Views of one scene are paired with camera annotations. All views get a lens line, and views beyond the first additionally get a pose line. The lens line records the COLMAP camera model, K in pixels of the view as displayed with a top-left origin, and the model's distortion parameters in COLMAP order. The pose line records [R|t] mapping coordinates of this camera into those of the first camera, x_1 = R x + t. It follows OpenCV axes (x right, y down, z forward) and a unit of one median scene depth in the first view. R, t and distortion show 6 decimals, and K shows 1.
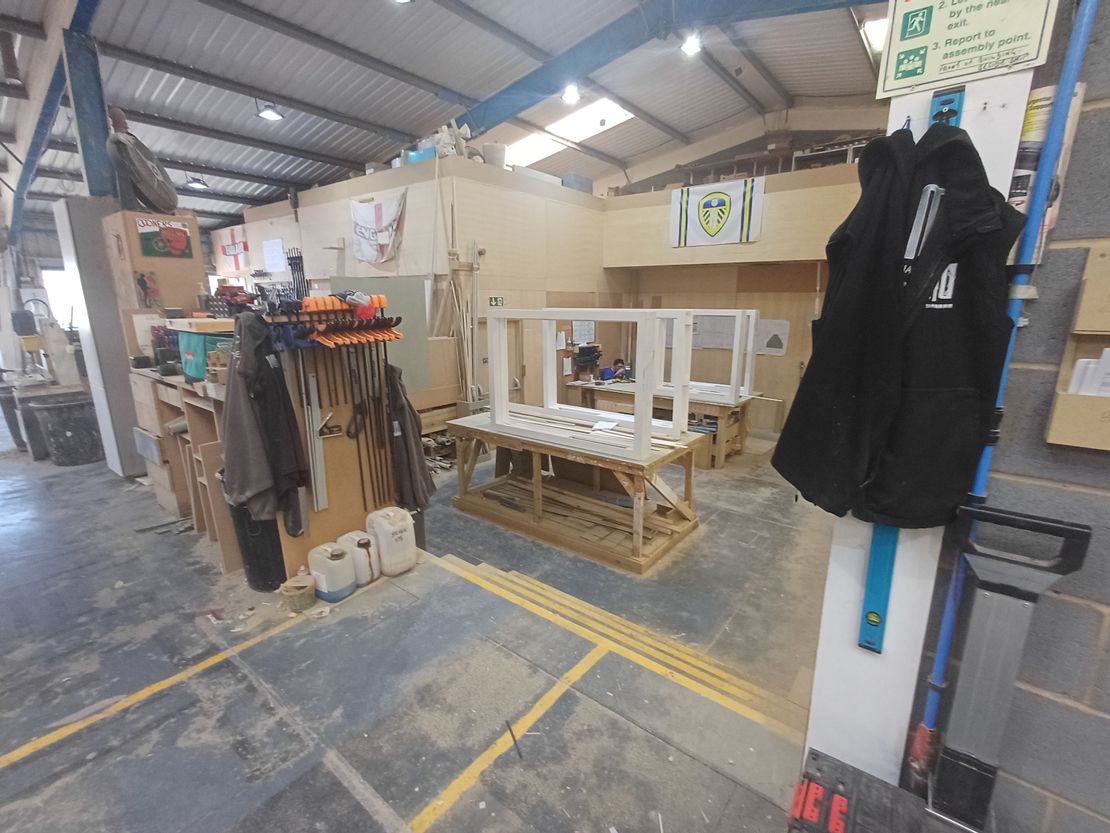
lens RADIAL K [[496.8, 0, 561.1], [0, 496.8, 420.1], [0, 0, 1]] dist [0.004217, 0.005934]
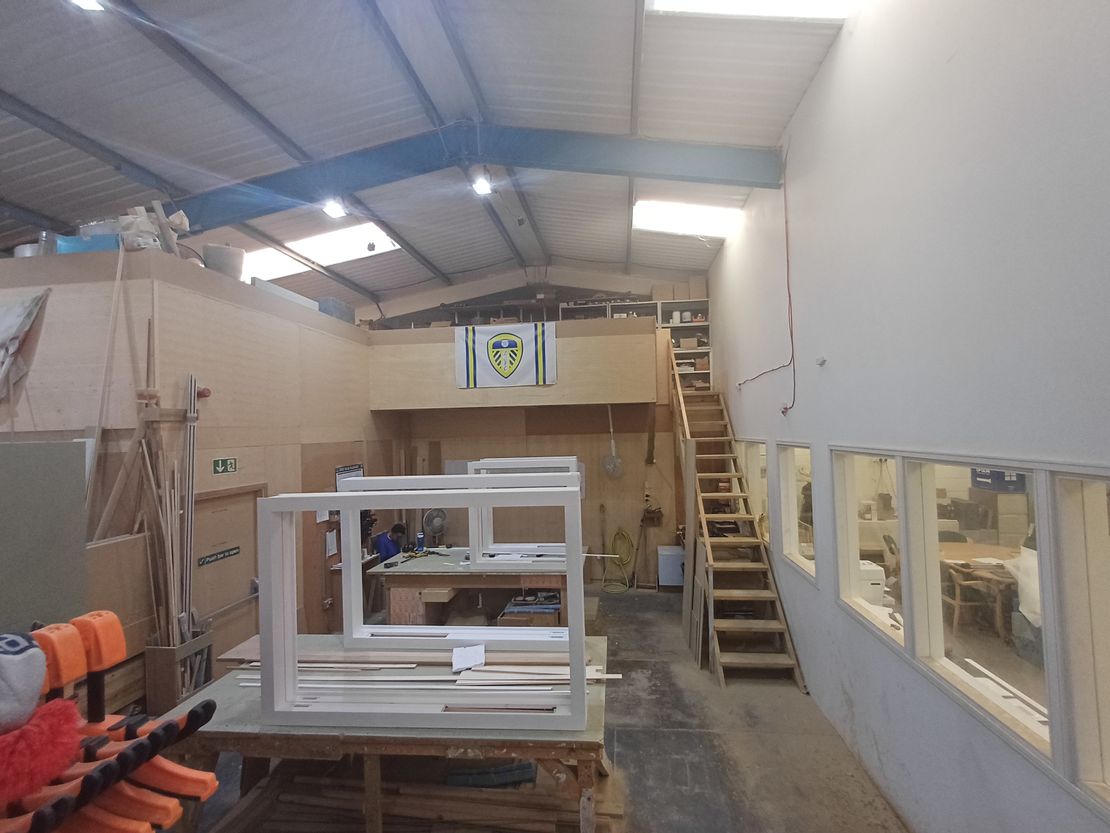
lens RADIAL K [[503.7, 0, 561.0], [0, 503.7, 419.3], [0, 0, 1]] dist [-0.001005, -0.001548]
pose [[0.850301, -0.018901, 0.525957, -0.102034], [0.155432, 0.963797, -0.216647, -0.087581], [-0.502821, 0.265966, 0.822456, 0.228725]]
